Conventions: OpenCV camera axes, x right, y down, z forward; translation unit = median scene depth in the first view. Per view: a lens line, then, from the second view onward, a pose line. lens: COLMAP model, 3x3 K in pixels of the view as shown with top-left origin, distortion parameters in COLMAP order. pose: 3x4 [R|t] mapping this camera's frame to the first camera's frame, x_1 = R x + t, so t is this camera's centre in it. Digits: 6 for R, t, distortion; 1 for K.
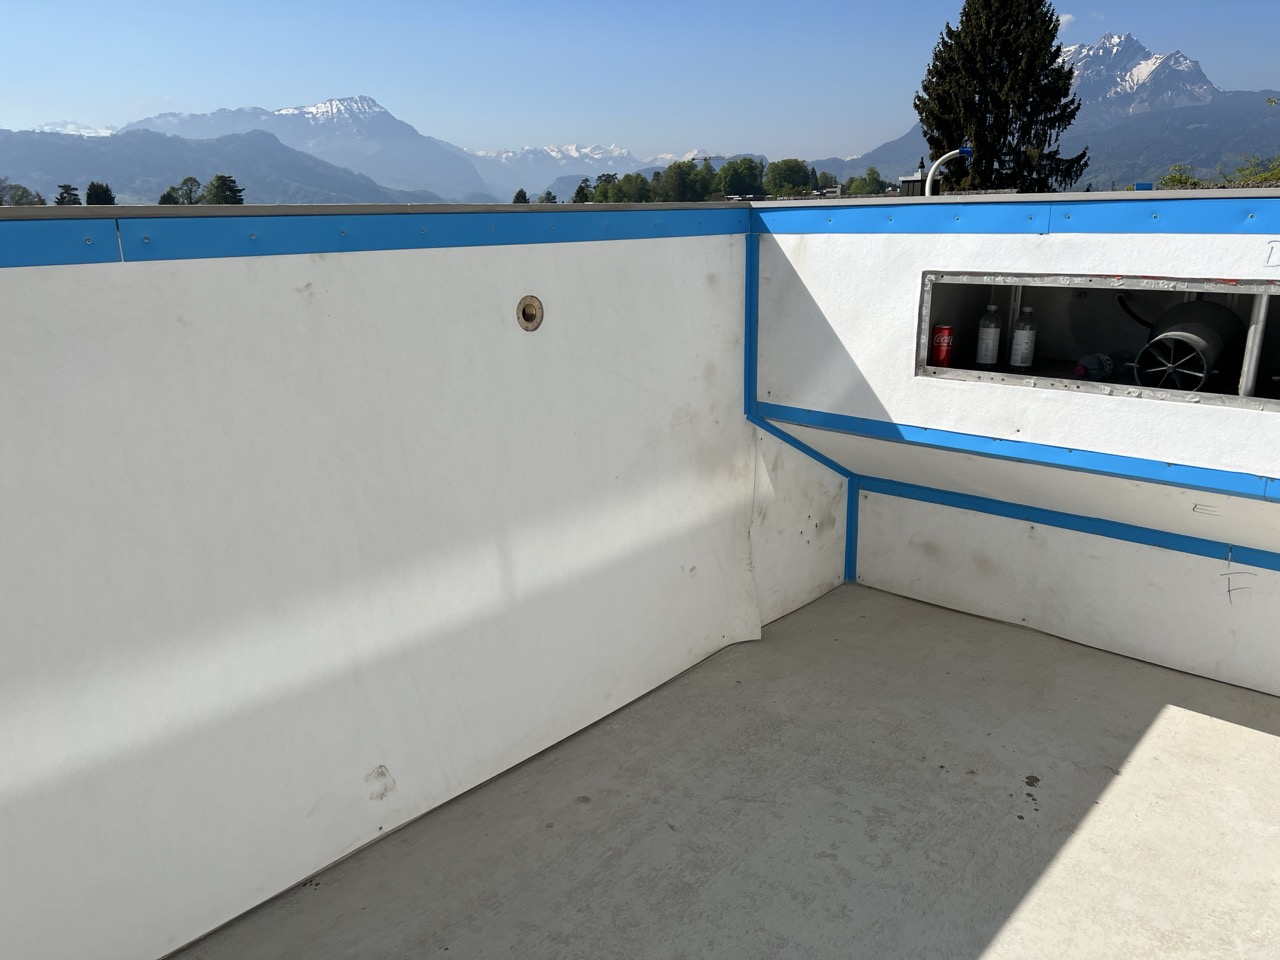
lens RADIAL K [[957.6, 0, 650.2], [0, 957.6, 483.5], [0, 0, 1]] dist [0.056535, -0.065985]
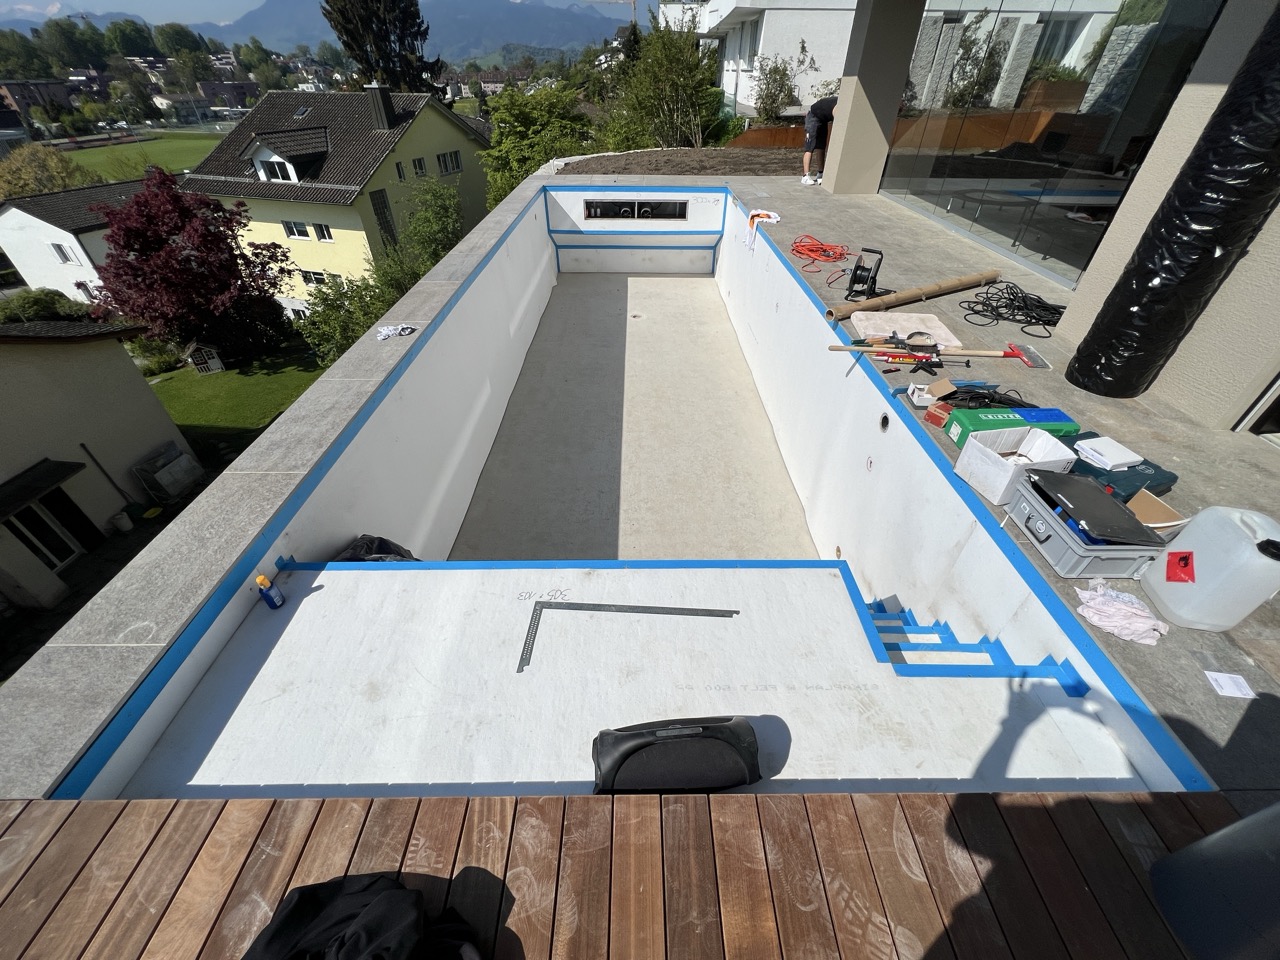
lens RADIAL K [[515.7, 0, 642.5], [0, 515.7, 482.3], [0, 0, 1]] dist [-0.003393, 0.000966]
pose [[0.735963, -0.404691, 0.542755, -1.529414], [0.166453, 0.885233, 0.434345, -0.011116], [-0.656241, -0.229319, 0.718861, -1.514683]]
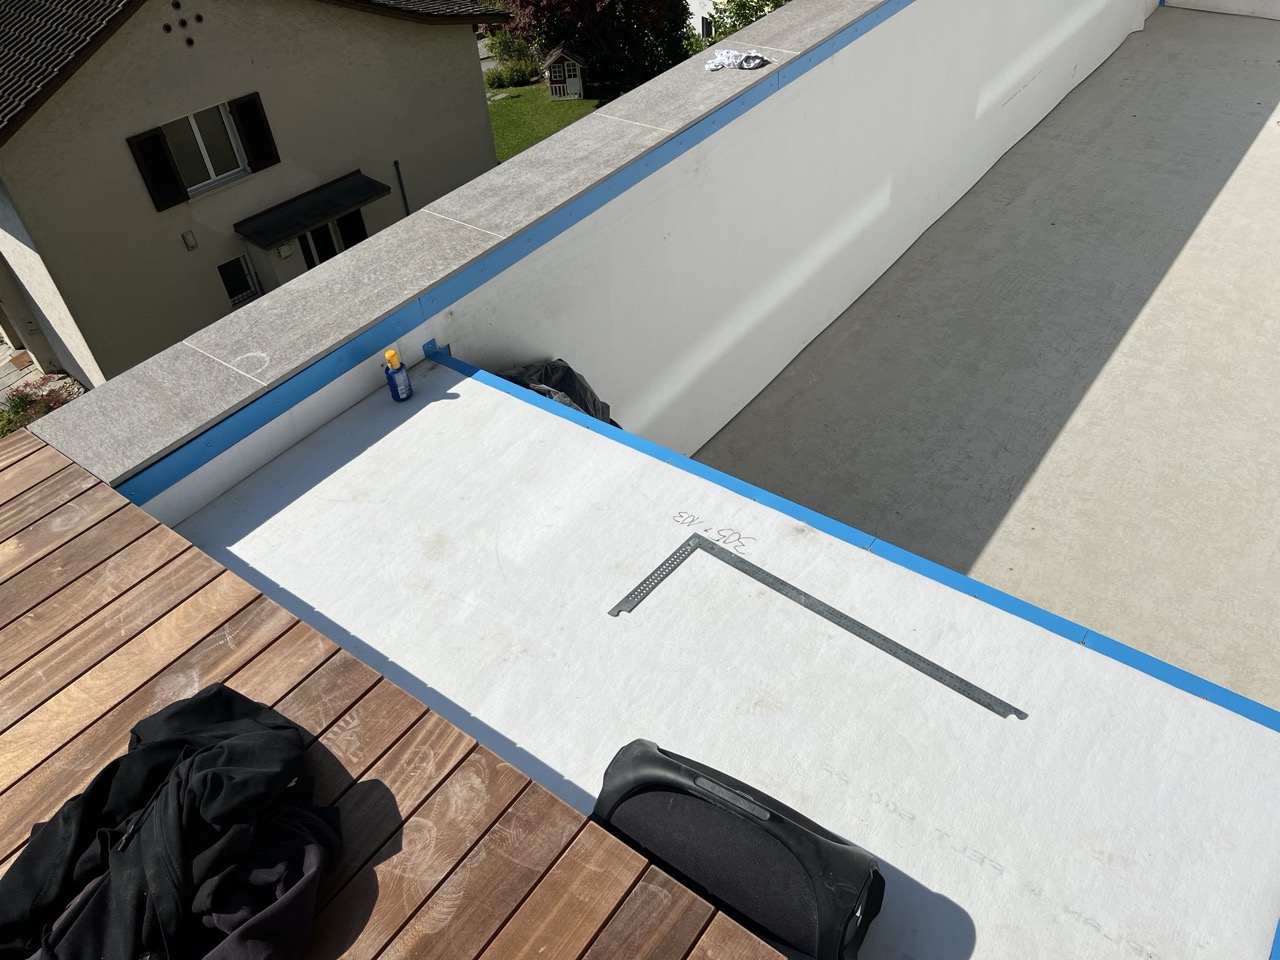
lens RADIAL K [[957.6, 0, 631.4], [0, 957.6, 468.3], [0, 0, 1]] dist [0.056535, -0.065985]
pose [[0.995284, -0.093028, 0.027493, -1.402525], [0.072129, 0.899220, 0.431509, 0.021394], [-0.064865, -0.427491, 0.901689, -1.618912]]
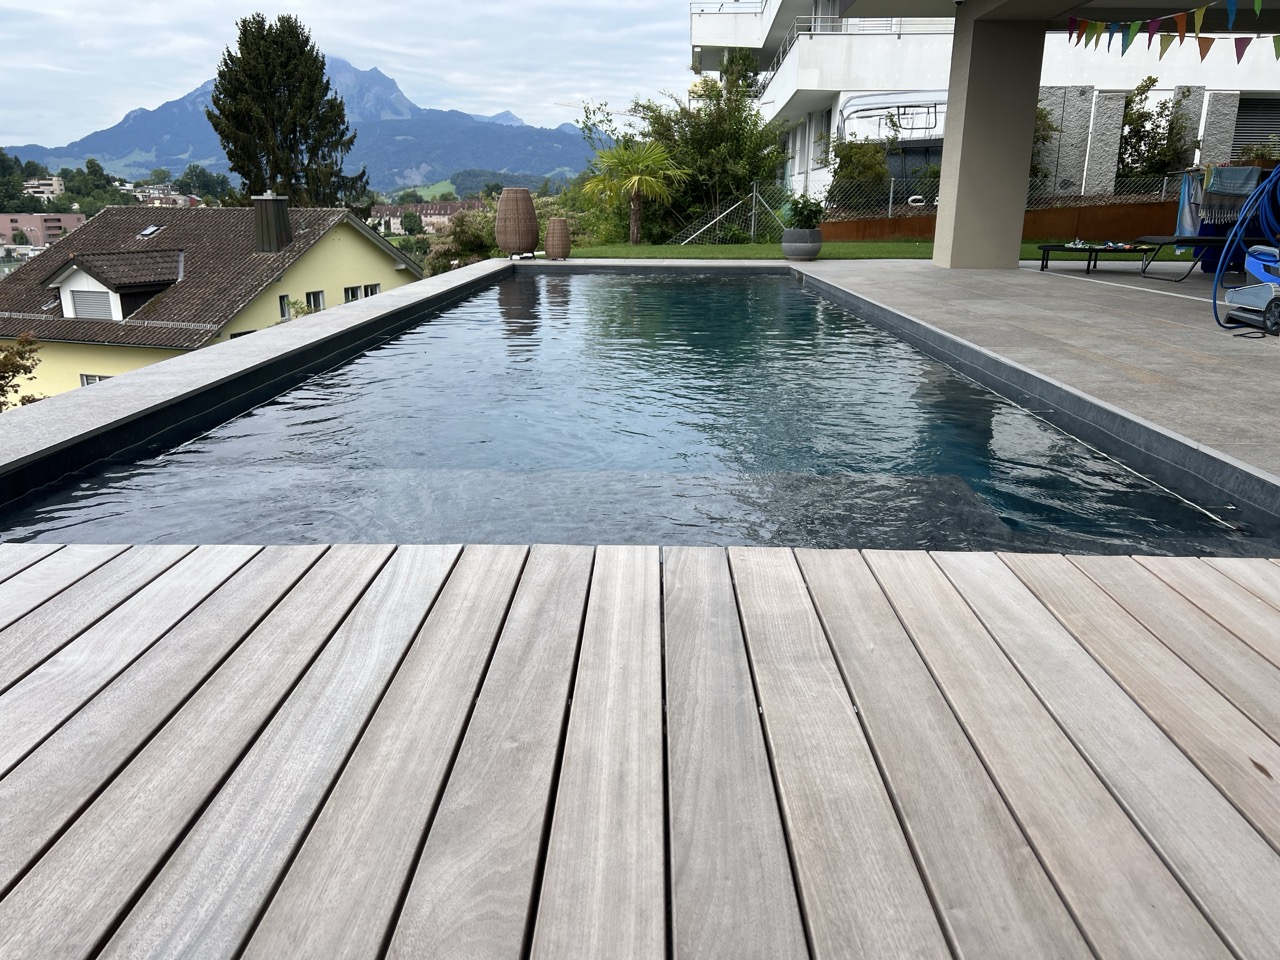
lens RADIAL K [[957.6, 0, 639.6], [0, 957.6, 478.5], [0, 0, 1]] dist [0.056535, -0.065985]
pose [[0.753715, -0.160245, 0.637366, -1.750249], [0.162698, 0.985126, 0.055280, 0.313338], [-0.636744, 0.062032, 0.768576, -1.702402]]
